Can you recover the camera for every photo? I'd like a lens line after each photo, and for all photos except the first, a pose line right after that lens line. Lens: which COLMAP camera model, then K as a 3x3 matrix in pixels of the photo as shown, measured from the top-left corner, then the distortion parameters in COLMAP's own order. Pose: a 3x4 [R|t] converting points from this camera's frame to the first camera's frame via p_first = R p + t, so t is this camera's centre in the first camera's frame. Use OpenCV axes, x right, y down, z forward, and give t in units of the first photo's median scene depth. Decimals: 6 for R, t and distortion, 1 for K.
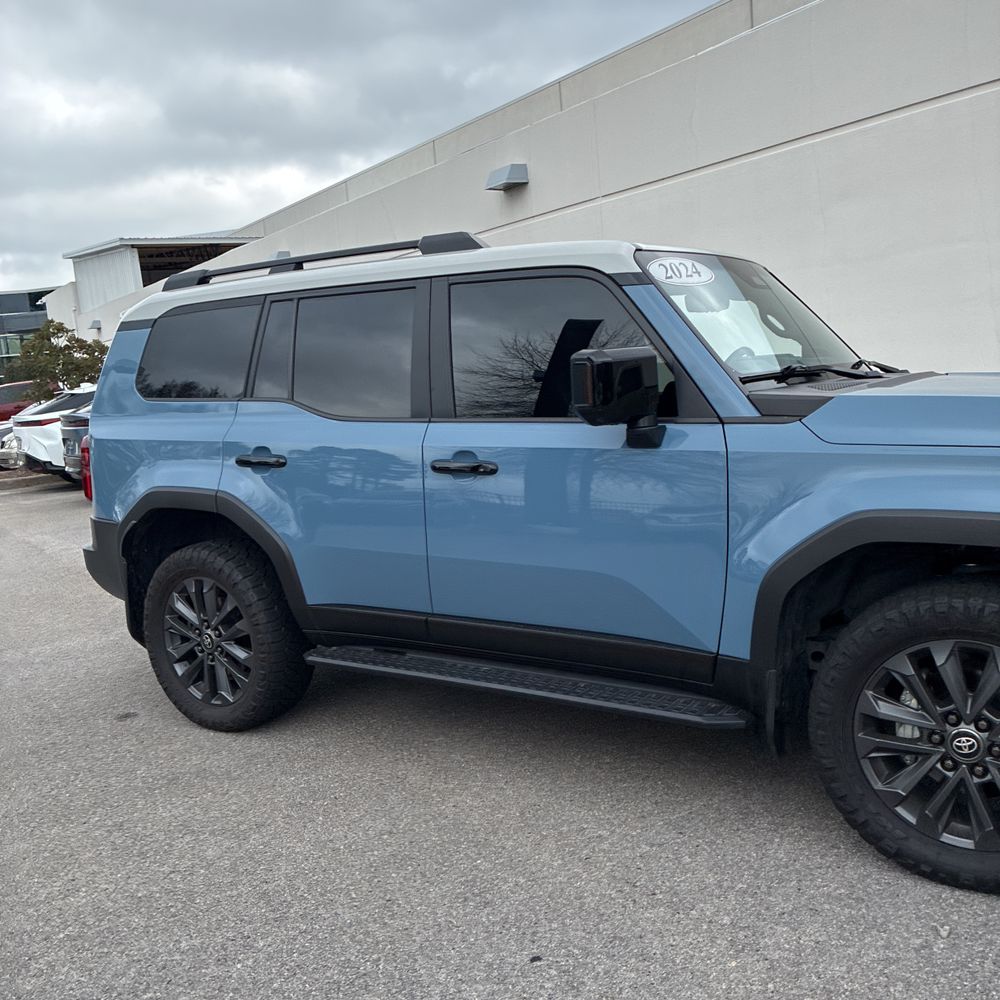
lens RADIAL K [[856.4, 0, 518.2], [0, 856.4, 514.9], [0, 0, 1]] dist [0.007779, 0.004227]
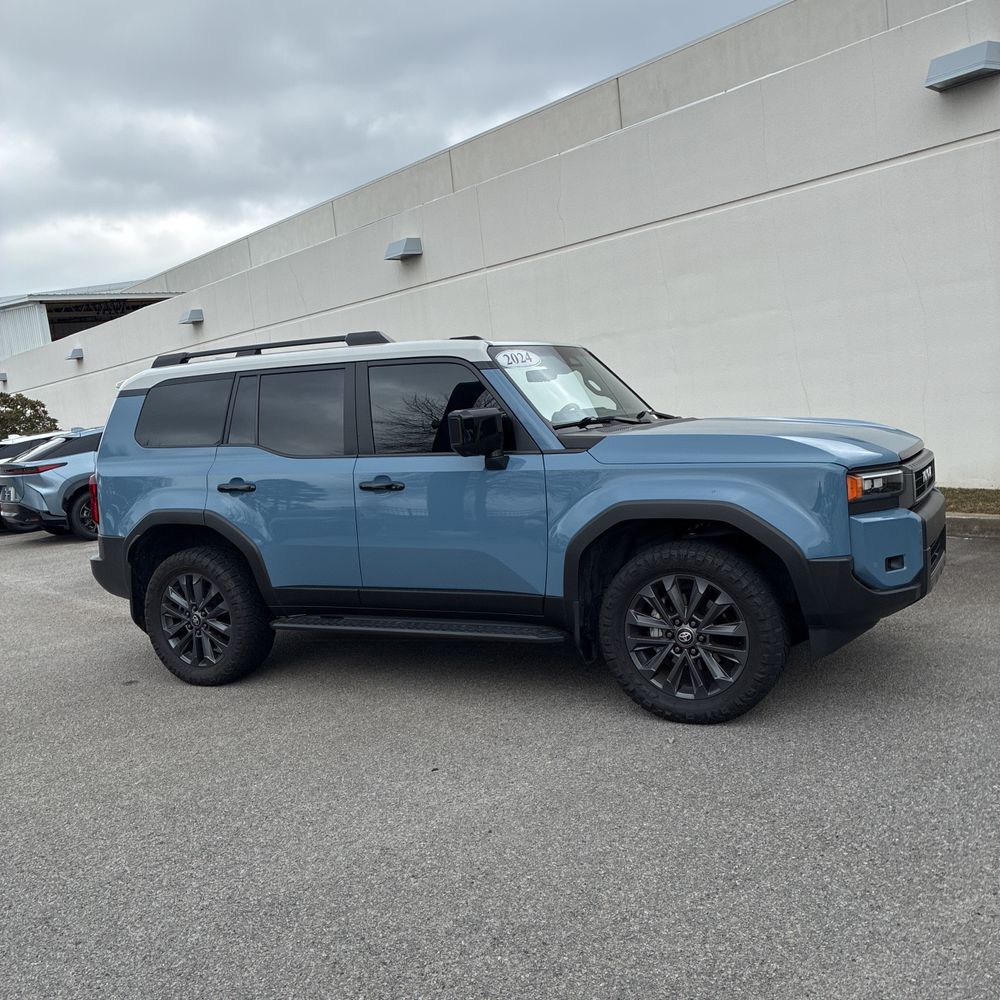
lens RADIAL K [[880.8, 0, 534.3], [0, 880.8, 500.0], [0, 0, 1]] dist [-0.010721, -0.006031]
pose [[0.991719, -0.029583, 0.124974, 0.008517], [0.037651, 0.997322, -0.062693, 0.070386], [-0.122785, 0.066879, 0.990177, -0.534797]]
